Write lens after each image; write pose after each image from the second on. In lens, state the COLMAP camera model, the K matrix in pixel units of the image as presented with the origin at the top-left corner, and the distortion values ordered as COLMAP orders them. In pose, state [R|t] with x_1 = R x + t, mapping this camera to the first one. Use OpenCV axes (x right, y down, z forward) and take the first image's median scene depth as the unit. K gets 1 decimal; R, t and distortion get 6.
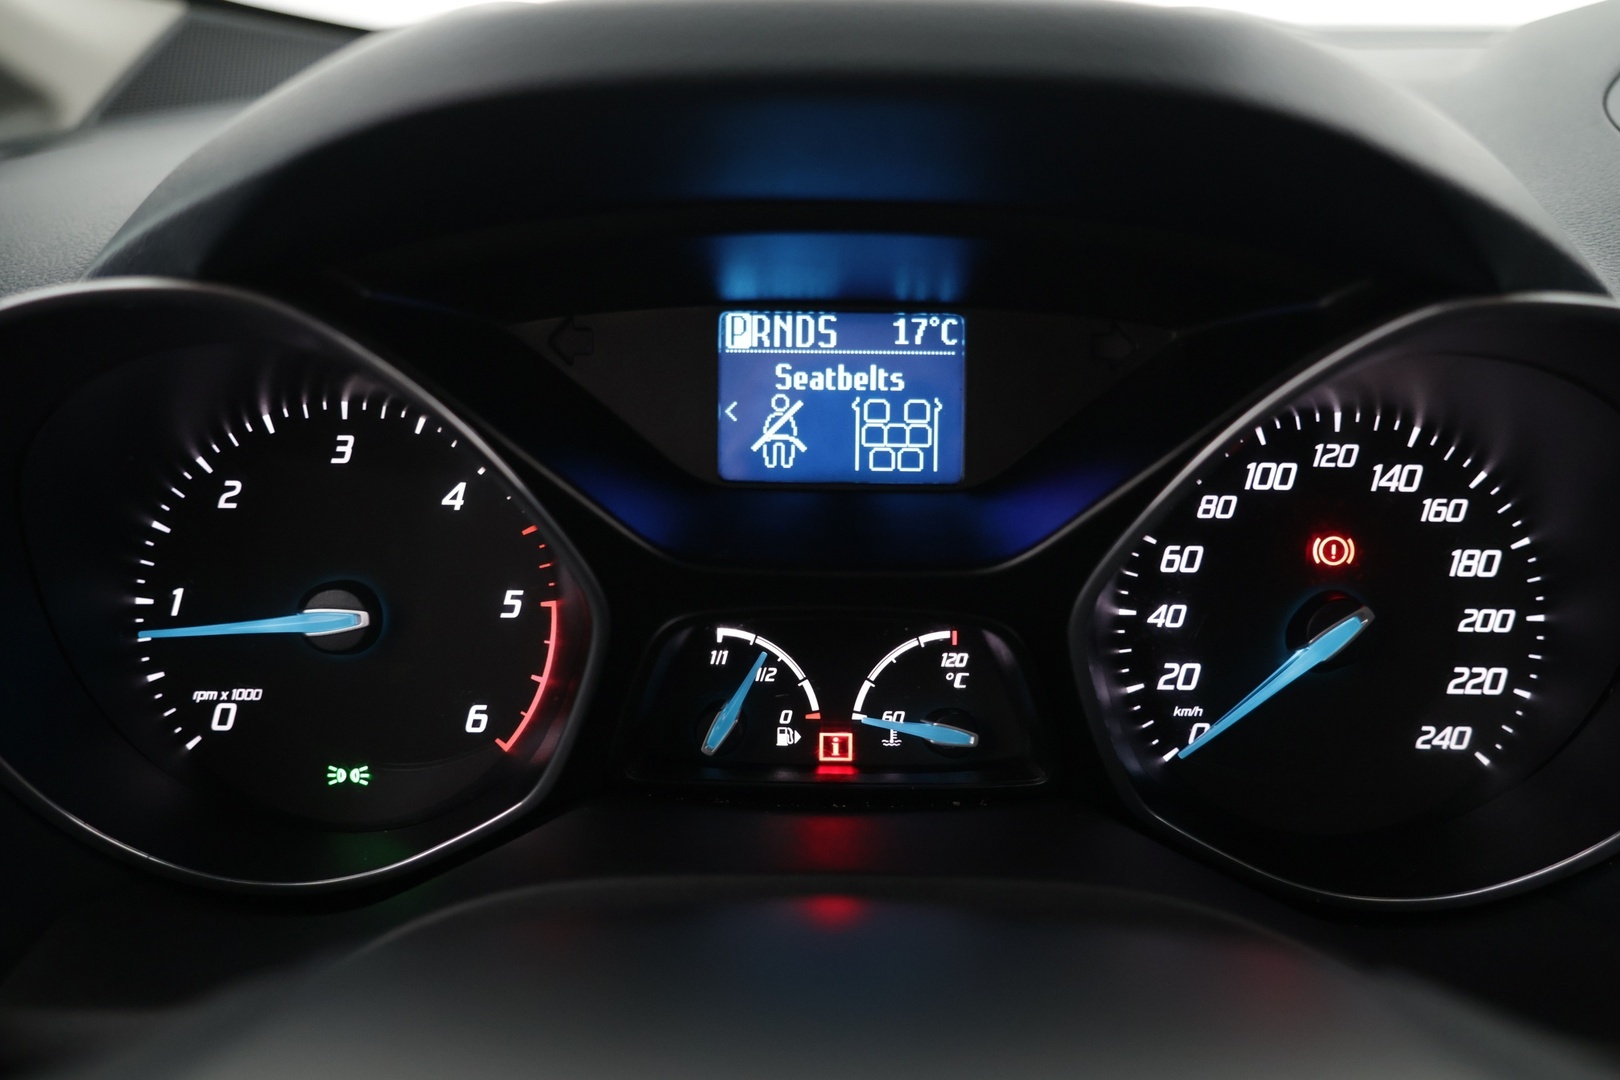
lens RADIAL K [[1662.9, 0, 812.9], [0, 1662.9, 546.9], [0, 0, 1]] dist [-0.022469, 0.000000]
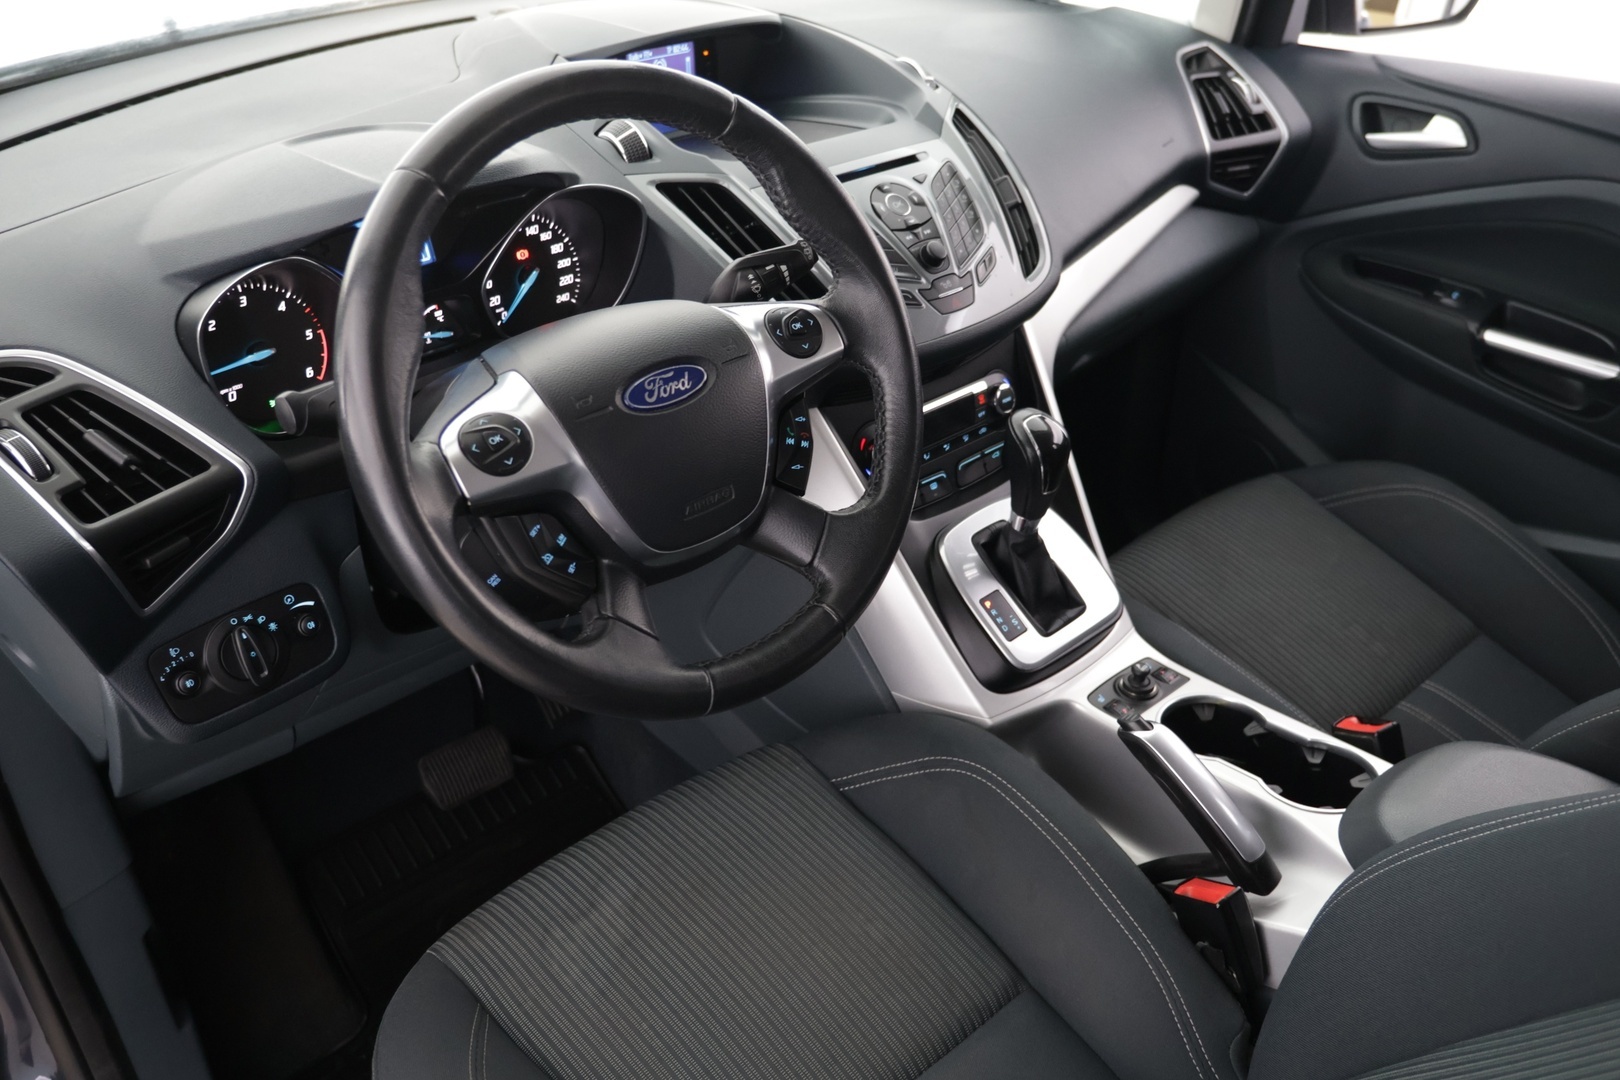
lens RADIAL K [[1365.5, 0, 808.9], [0, 1365.5, 531.8], [0, 0, 1]] dist [-0.035288, 0.025850]
pose [[0.730152, -0.363359, 0.578661, -1.148253], [0.232493, 0.928465, 0.289653, -0.149545], [-0.642515, -0.076956, 0.762399, -1.674159]]
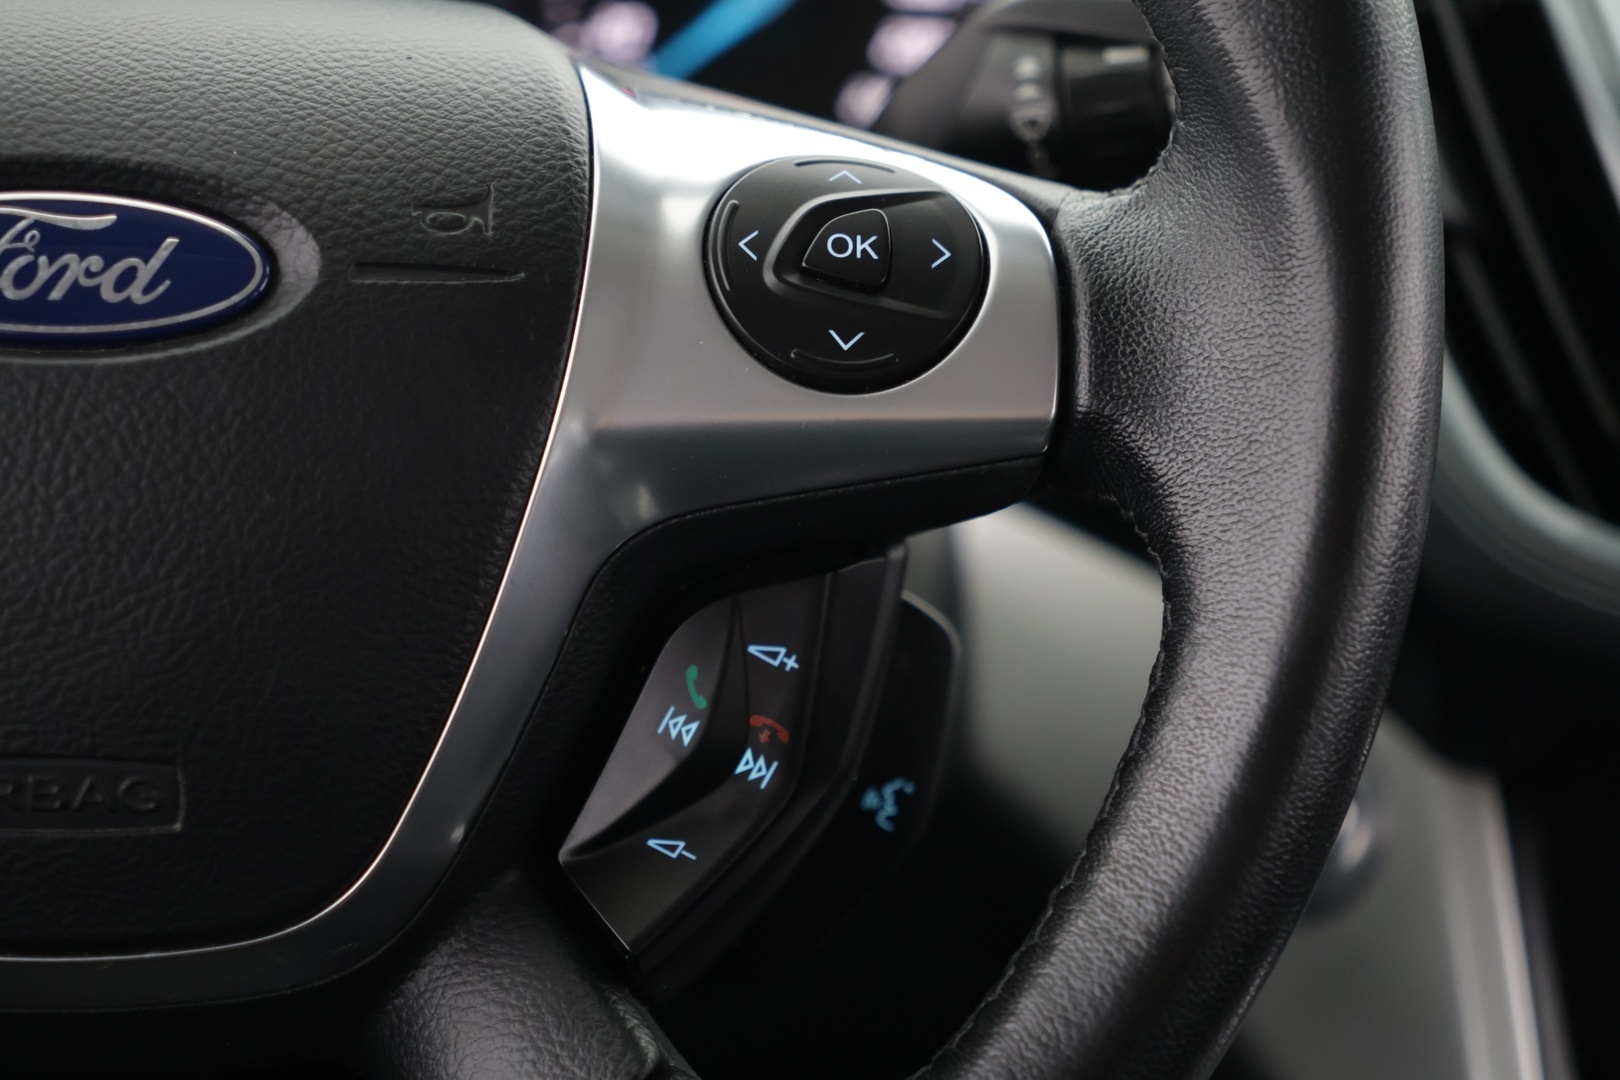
lens RADIAL K [[3848.0, 0, 807.1], [0, 3848.0, 526.3], [0, 0, 1]] dist [0.058310, 0.000000]
pose [[0.996710, 0.022094, 0.077984, 0.164252], [-0.029100, 0.995528, 0.089877, 0.163933], [-0.075649, -0.091851, 0.992895, -1.319713]]
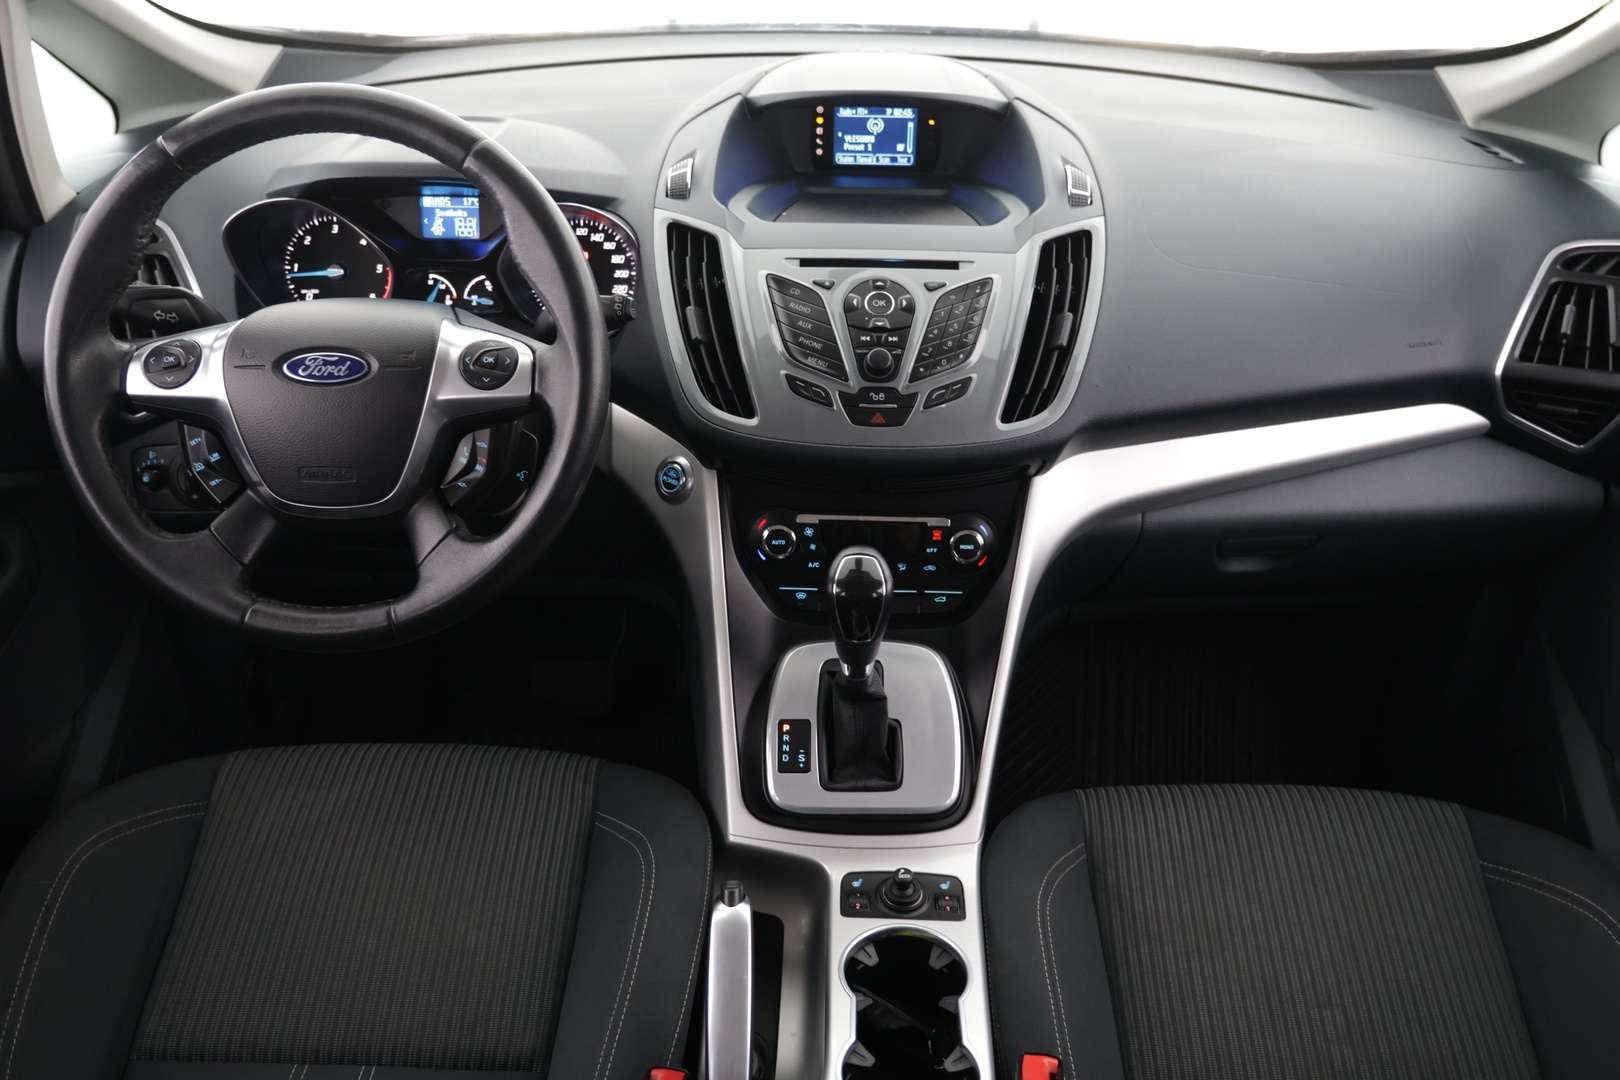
lens RADIAL K [[1365.5, 0, 806.2], [0, 1365.5, 529.2], [0, 0, 1]] dist [-0.035288, 0.025850]
pose [[0.999949, 0.008215, -0.005799, 0.878697], [-0.006935, 0.981003, 0.193871, 0.008304], [0.007282, -0.193821, 0.981010, -2.347631]]
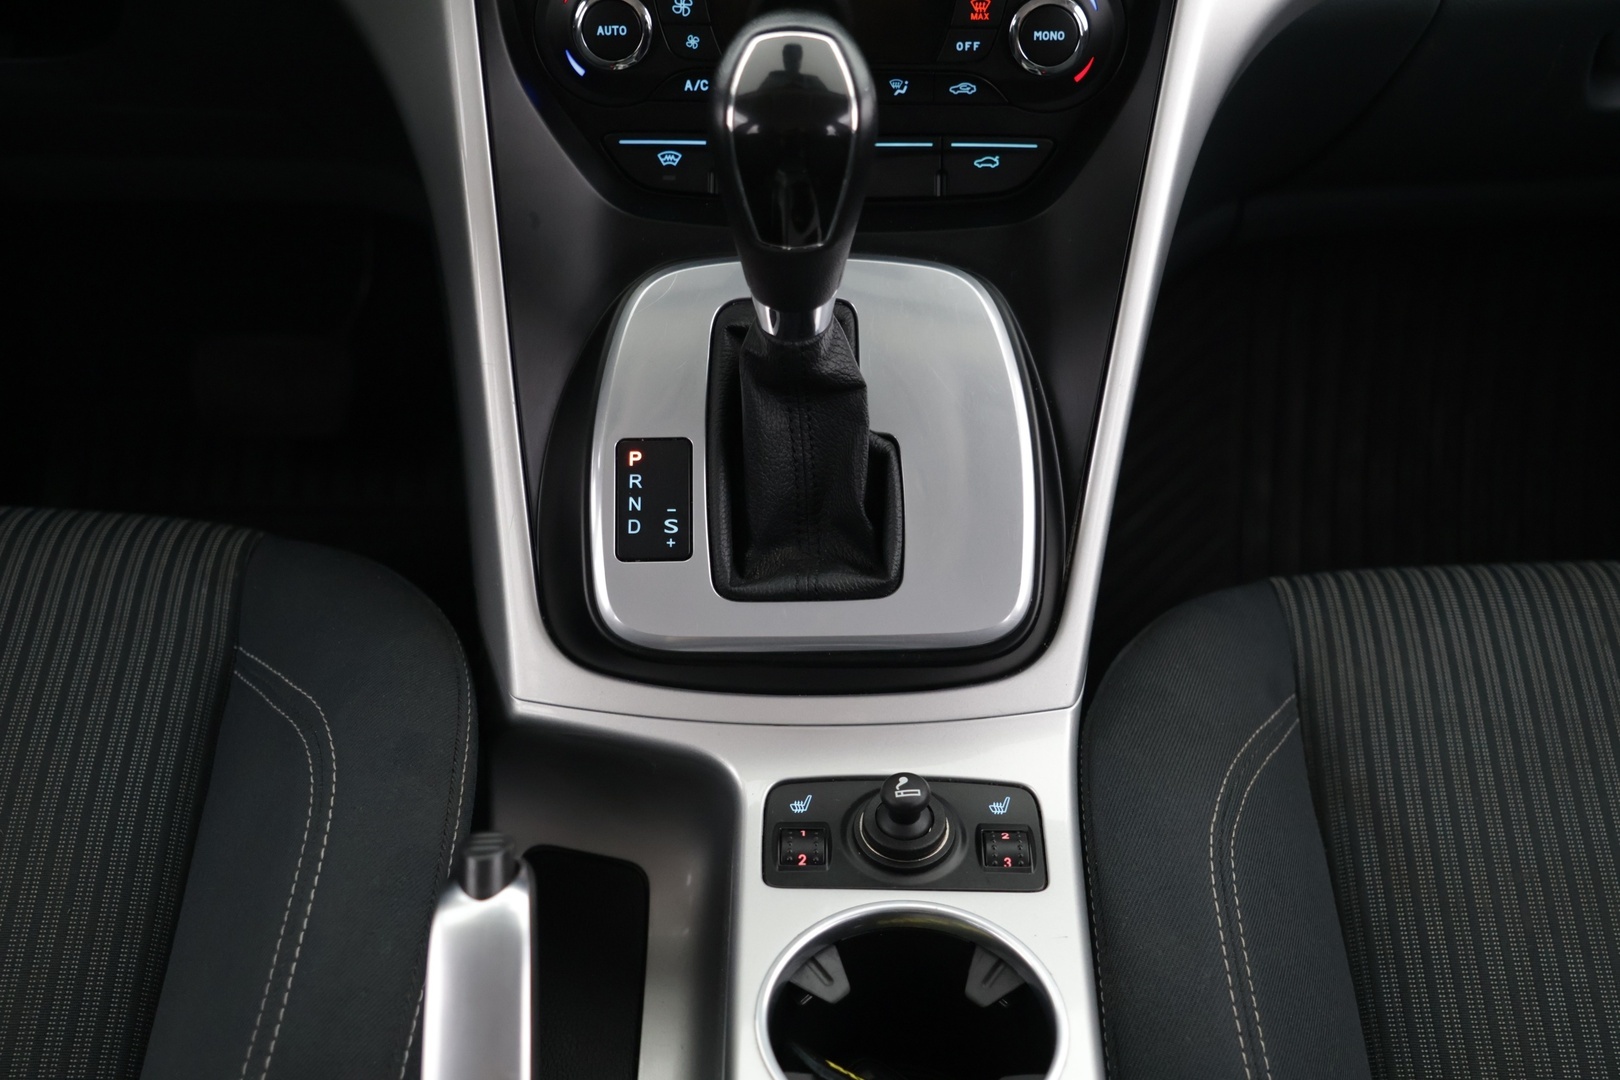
lens RADIAL K [[1965.2, 0, 806.1], [0, 1965.2, 528.7], [0, 0, 1]] dist [-0.017790, 0.000000]
pose [[0.999869, -0.008372, 0.013846, 0.953681], [0.002675, 0.929483, 0.368856, 0.367501], [-0.015958, -0.368771, 0.929383, -1.323318]]
